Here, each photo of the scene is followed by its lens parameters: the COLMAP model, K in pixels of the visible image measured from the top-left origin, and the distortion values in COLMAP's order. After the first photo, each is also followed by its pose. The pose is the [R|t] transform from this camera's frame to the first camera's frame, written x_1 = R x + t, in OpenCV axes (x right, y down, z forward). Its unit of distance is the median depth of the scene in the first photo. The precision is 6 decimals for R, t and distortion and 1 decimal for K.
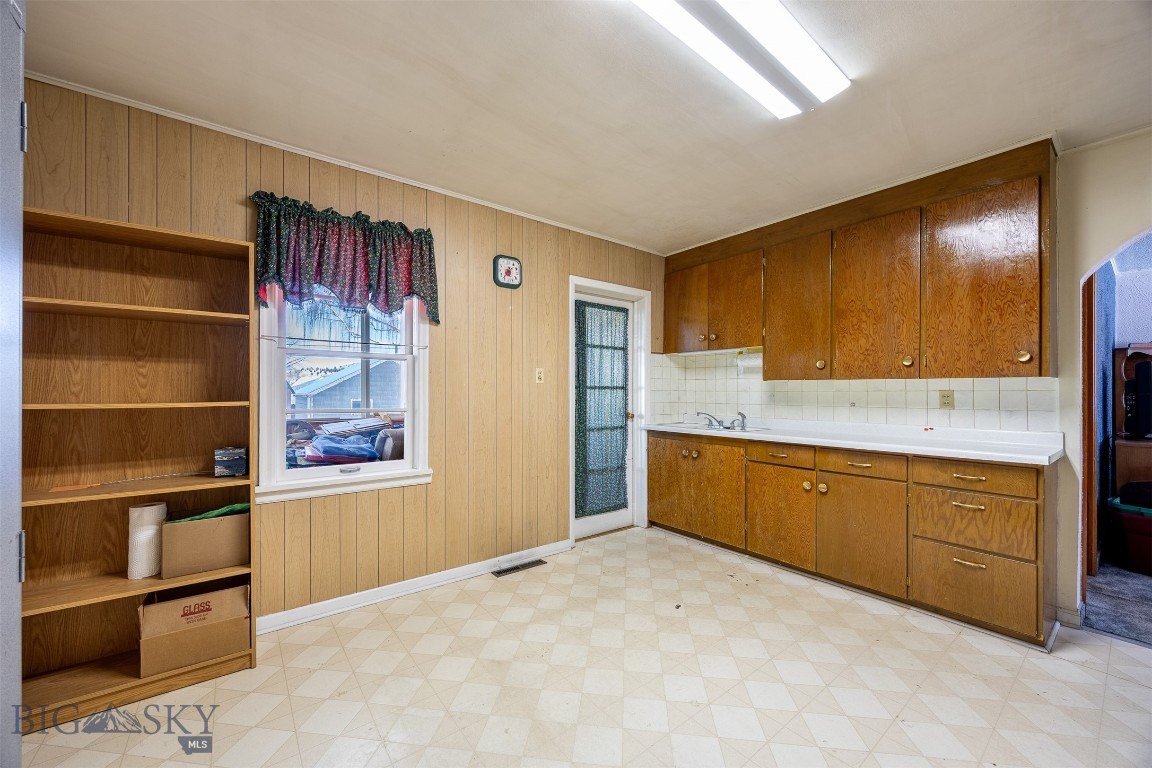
lens RADIAL K [[446.6, 0, 576.0], [0, 446.6, 388.6], [0, 0, 1]] dist [-0.001133, -0.000357]
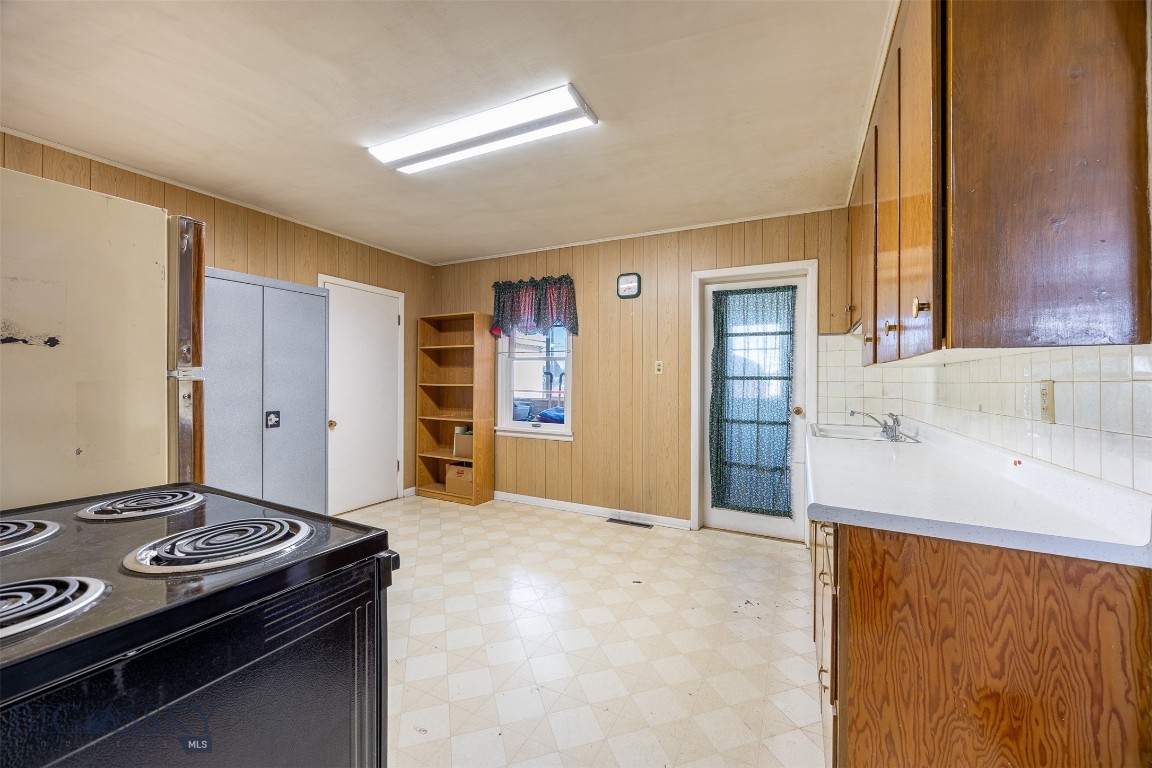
lens RADIAL K [[446.6, 0, 573.4], [0, 446.6, 379.6], [0, 0, 1]] dist [-0.001133, -0.000357]
pose [[0.415687, 0.001142, -0.909507, 0.981254], [-0.005174, 0.999986, -0.001110, 0.005234], [0.909493, 0.005167, 0.415687, 0.358280]]
